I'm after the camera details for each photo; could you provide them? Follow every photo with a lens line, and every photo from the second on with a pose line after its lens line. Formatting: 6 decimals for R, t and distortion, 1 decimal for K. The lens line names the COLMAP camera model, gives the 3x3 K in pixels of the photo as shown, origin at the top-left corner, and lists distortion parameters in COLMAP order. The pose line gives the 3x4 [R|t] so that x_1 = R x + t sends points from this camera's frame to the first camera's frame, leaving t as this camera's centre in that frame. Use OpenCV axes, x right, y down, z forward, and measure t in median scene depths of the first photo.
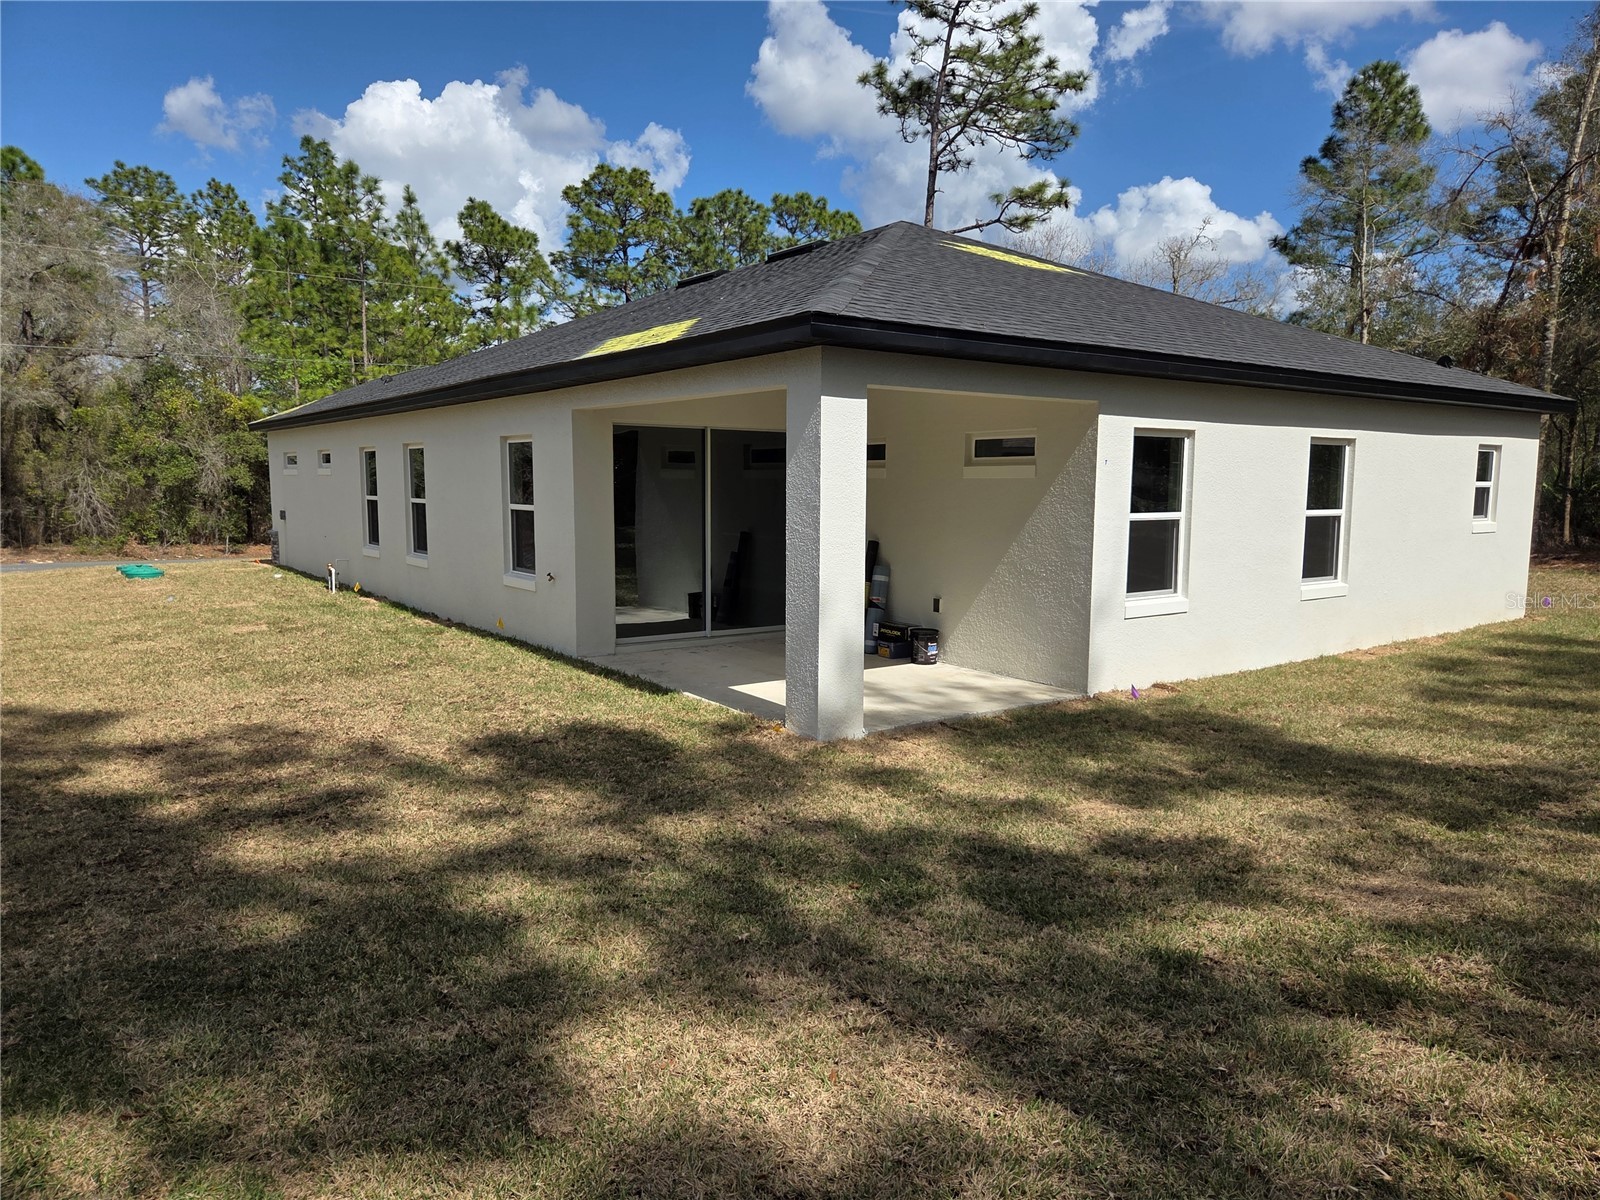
lens RADIAL K [[1088.1, 0, 807.5], [0, 1088.1, 596.3], [0, 0, 1]] dist [0.074690, -0.058676]
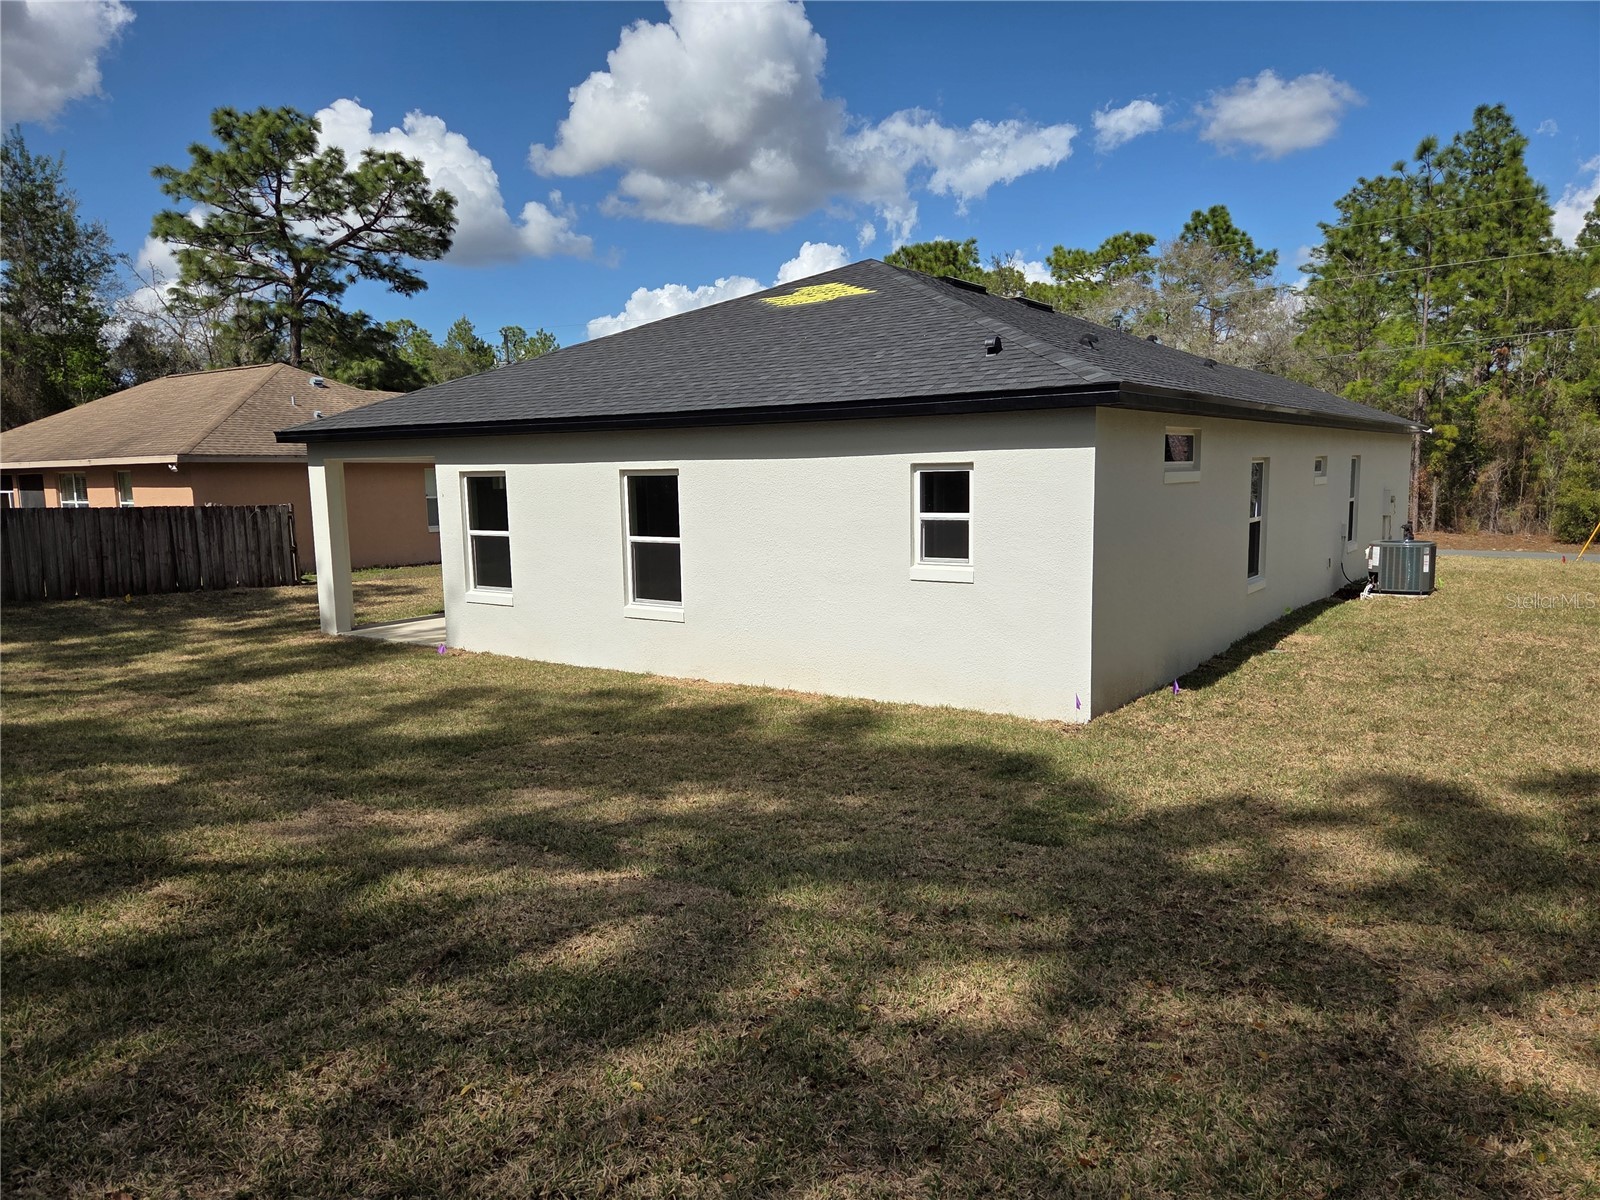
lens RADIAL K [[1088.1, 0, 807.5], [0, 1088.1, 596.3], [0, 0, 1]] dist [0.074690, -0.058676]
pose [[0.308349, 0.086267, -0.947354, 1.516200], [-0.091306, 0.993965, 0.060793, -0.099777], [0.946881, 0.067754, 0.314365, 0.816426]]
